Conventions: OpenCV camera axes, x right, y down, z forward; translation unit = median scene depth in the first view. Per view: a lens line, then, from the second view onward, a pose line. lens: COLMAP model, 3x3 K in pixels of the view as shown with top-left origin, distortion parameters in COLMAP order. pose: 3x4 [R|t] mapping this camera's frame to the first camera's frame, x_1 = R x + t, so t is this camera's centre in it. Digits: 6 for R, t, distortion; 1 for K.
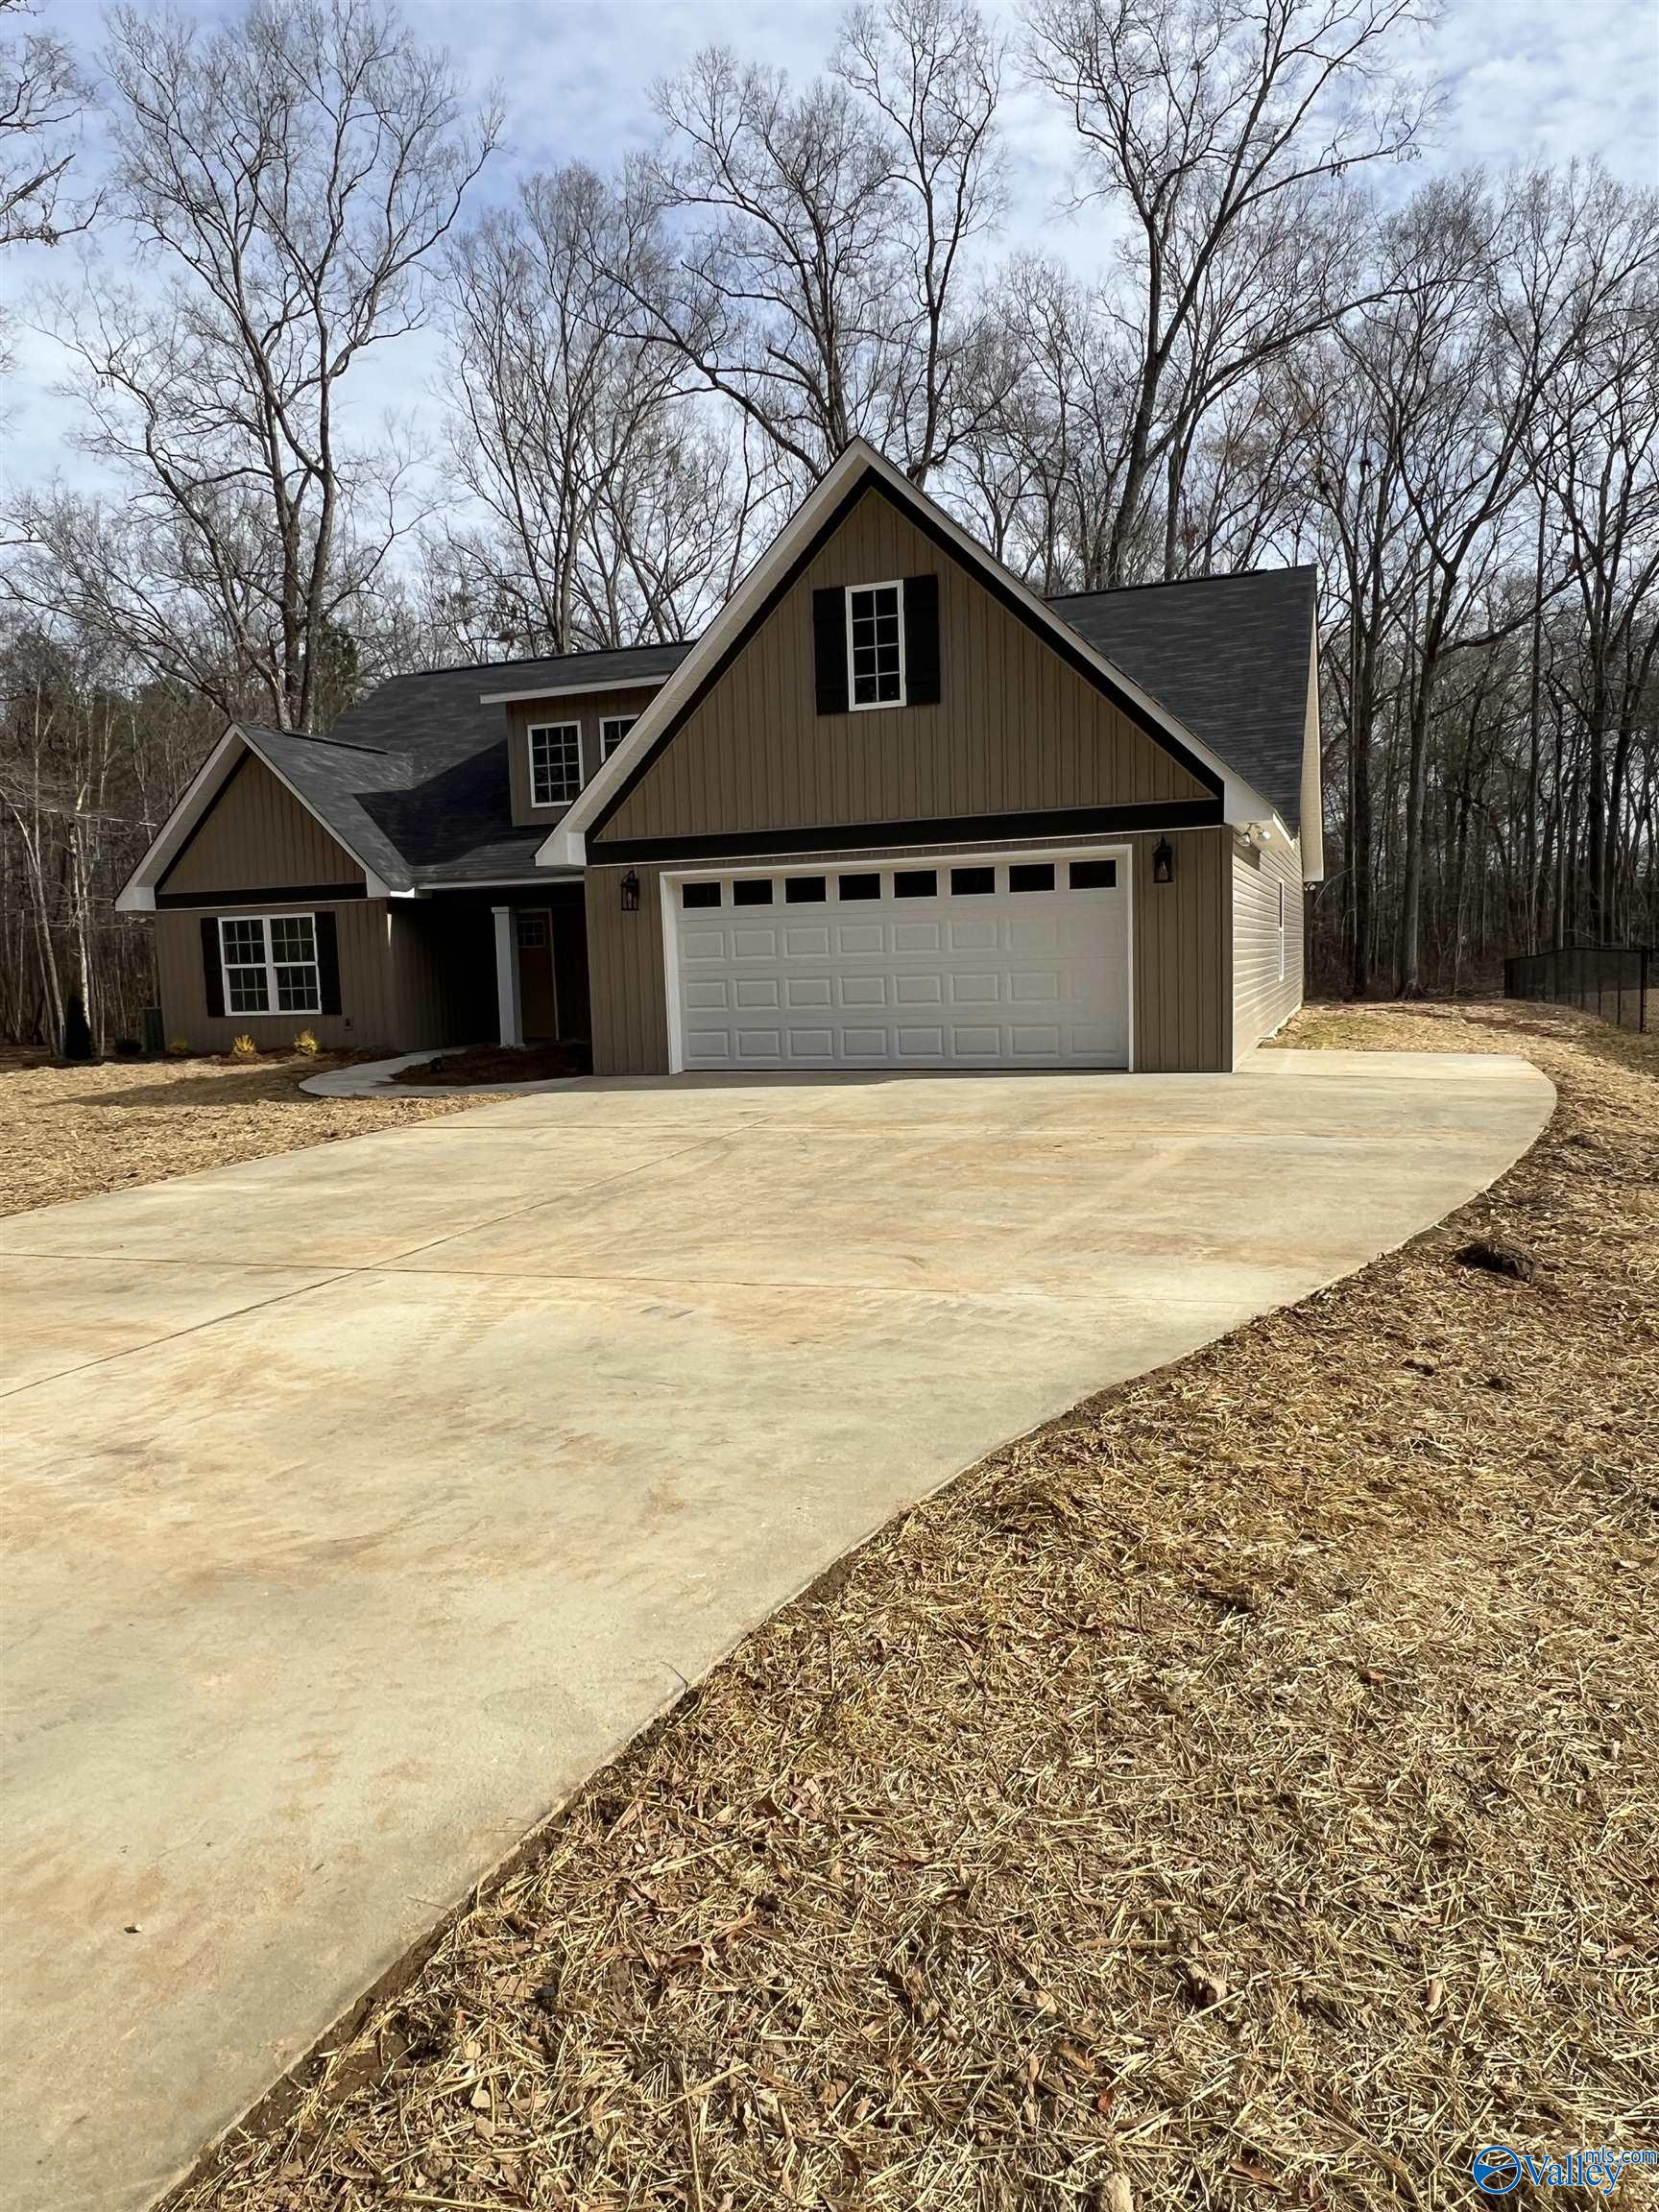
lens RADIAL K [[1437.4, 0, 817.9], [0, 1437.4, 1108.4], [0, 0, 1]] dist [-0.001919, 0.002689]
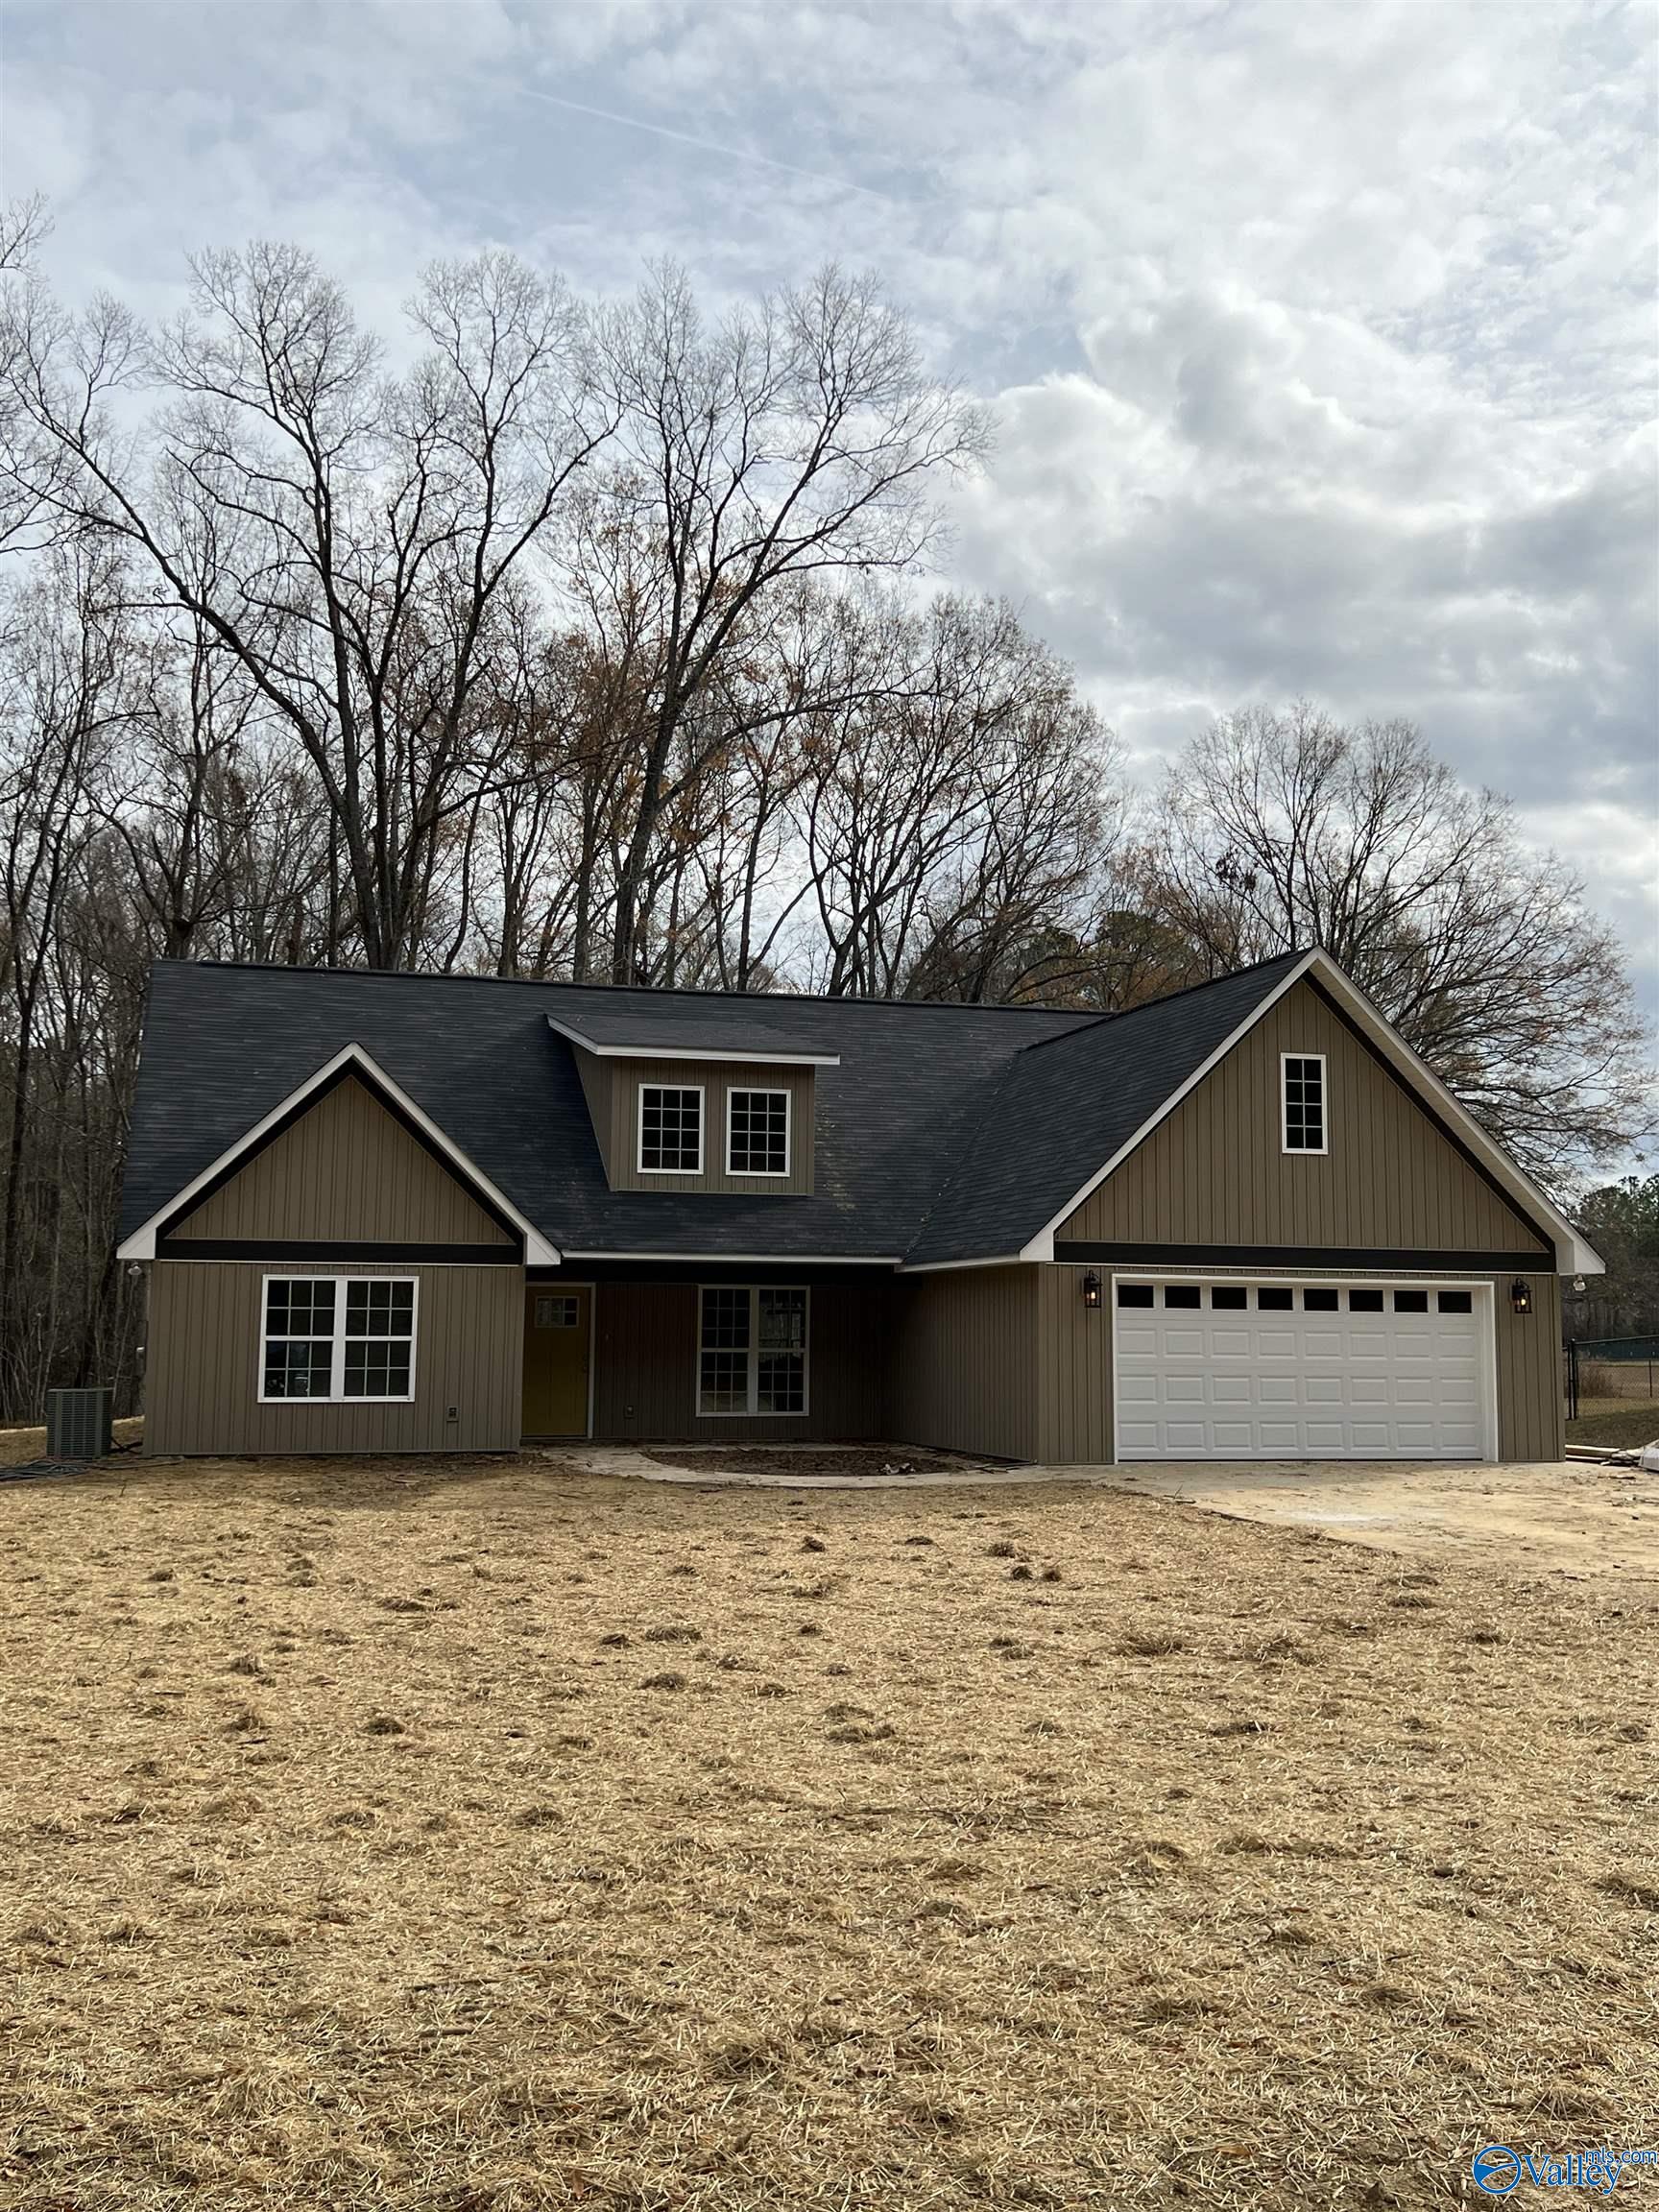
lens RADIAL K [[2099.2, 0, 838.6], [0, 2099.2, 1108.1], [0, 0, 1]] dist [0.078191, 0.000000]
pose [[0.803825, 0.104152, 0.585676, -0.890174], [0.028102, 0.976806, -0.212276, 0.032969], [-0.594201, 0.187092, 0.782254, -0.106277]]
